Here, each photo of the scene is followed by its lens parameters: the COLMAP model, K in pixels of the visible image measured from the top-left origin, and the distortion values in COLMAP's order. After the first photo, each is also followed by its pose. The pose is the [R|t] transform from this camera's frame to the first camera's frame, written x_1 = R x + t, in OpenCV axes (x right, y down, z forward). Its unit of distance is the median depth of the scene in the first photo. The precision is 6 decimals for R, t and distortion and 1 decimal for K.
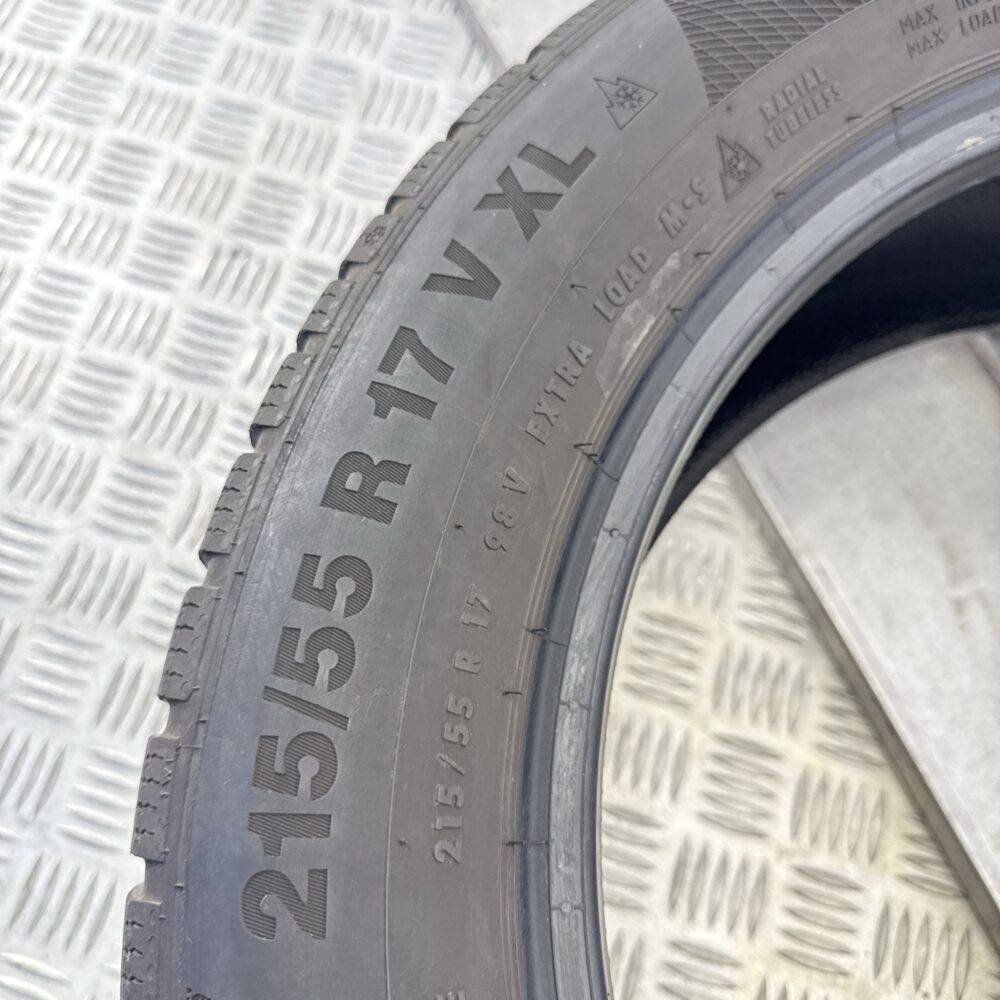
lens RADIAL K [[947.8, 0, 500.0], [0, 947.8, 500.0], [0, 0, 1]] dist [-0.016684, -0.020809]
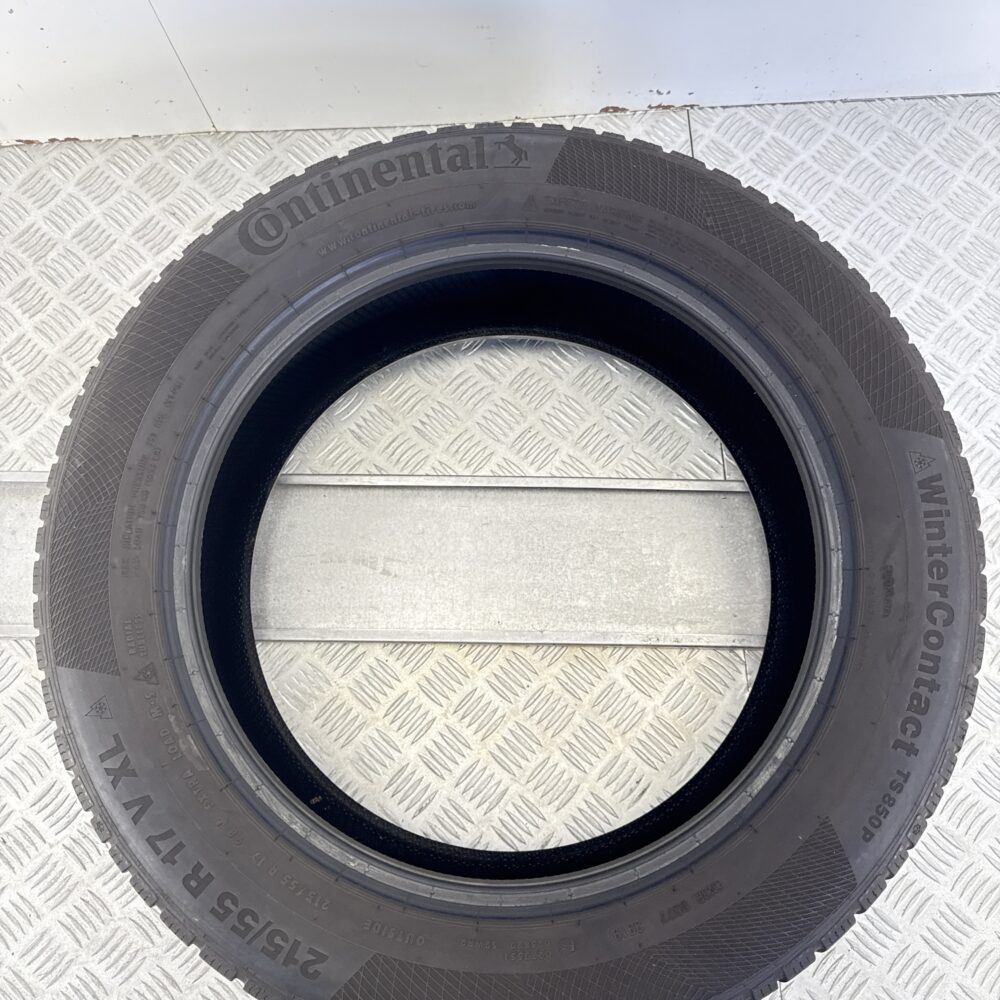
lens RADIAL K [[931.6, 0, 500.0], [0, 931.6, 500.0], [0, 0, 1]] dist [0.110313, -0.214970]
pose [[0.432949, -0.879327, 0.198340, 0.512199], [0.851593, 0.471134, 0.229832, -0.321939], [-0.295542, 0.069400, 0.952806, -1.501521]]
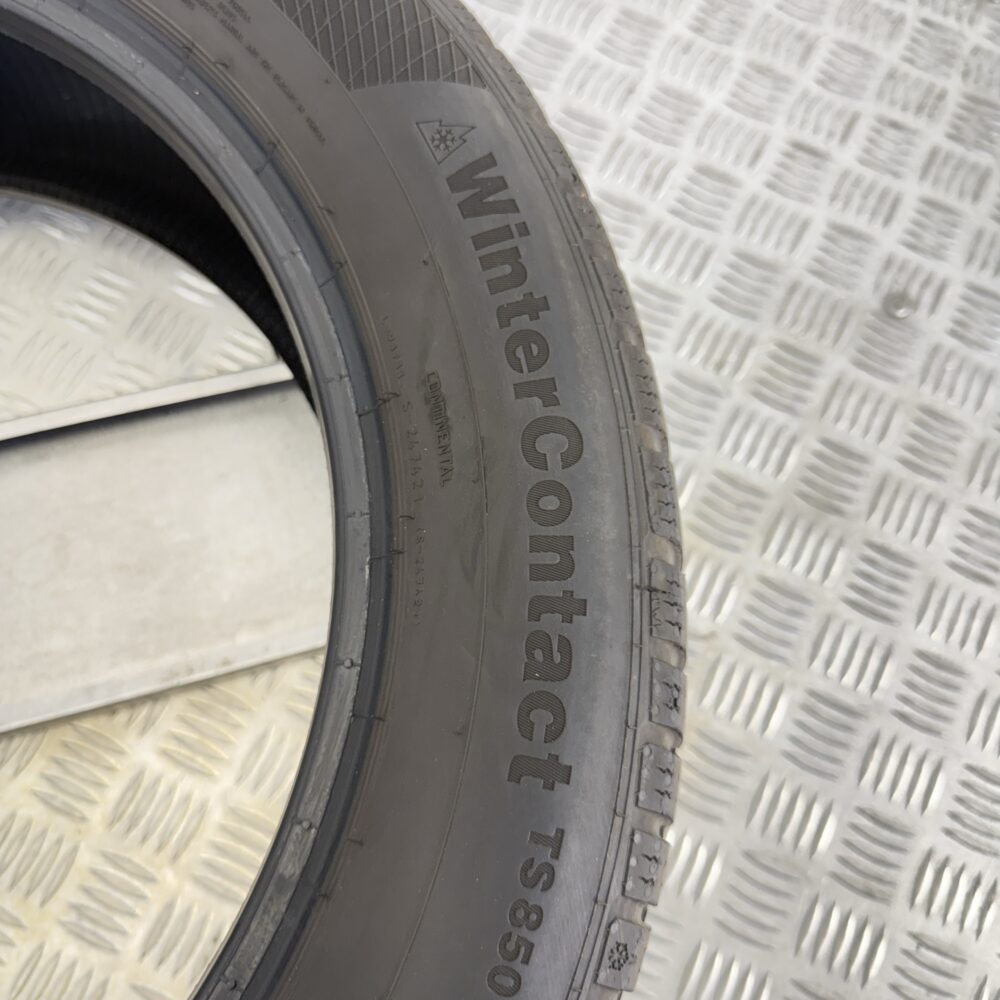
lens RADIAL K [[931.6, 0, 500.0], [0, 931.6, 500.0], [0, 0, 1]] dist [0.110313, -0.214970]
pose [[0.163248, -0.944323, 0.285664, 0.827849], [0.902560, 0.259876, 0.343293, 0.835858], [-0.398417, 0.201787, 0.894732, -0.496312]]
